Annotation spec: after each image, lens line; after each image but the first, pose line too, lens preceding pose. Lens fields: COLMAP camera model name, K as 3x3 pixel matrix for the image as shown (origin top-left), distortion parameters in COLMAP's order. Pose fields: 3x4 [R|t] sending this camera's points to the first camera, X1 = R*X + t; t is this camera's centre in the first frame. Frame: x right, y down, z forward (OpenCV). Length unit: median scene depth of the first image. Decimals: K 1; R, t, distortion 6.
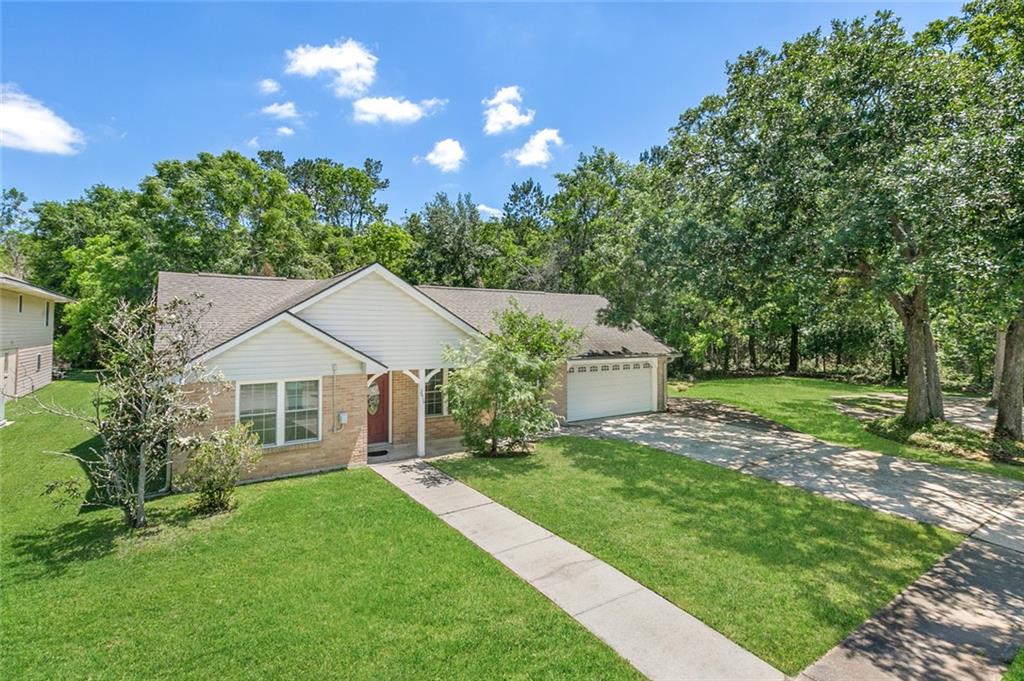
lens RADIAL K [[457.2, 0, 511.6], [0, 457.2, 316.8], [0, 0, 1]] dist [0.001705, -0.000400]
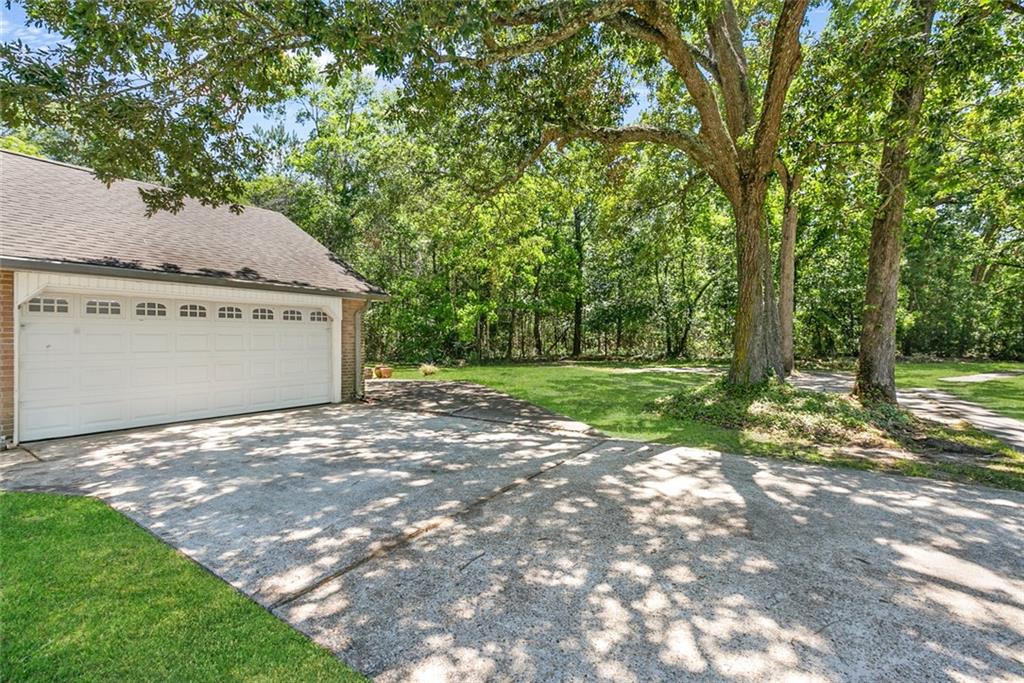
lens RADIAL K [[457.2, 0, 513.0], [0, 457.2, 341.5], [0, 0, 1]] dist [0.001705, -0.000400]
pose [[0.920770, -0.009484, 0.389991, 0.296748], [-0.005053, 0.999331, 0.036232, 0.116621], [-0.390073, -0.035332, 0.920106, 0.438867]]
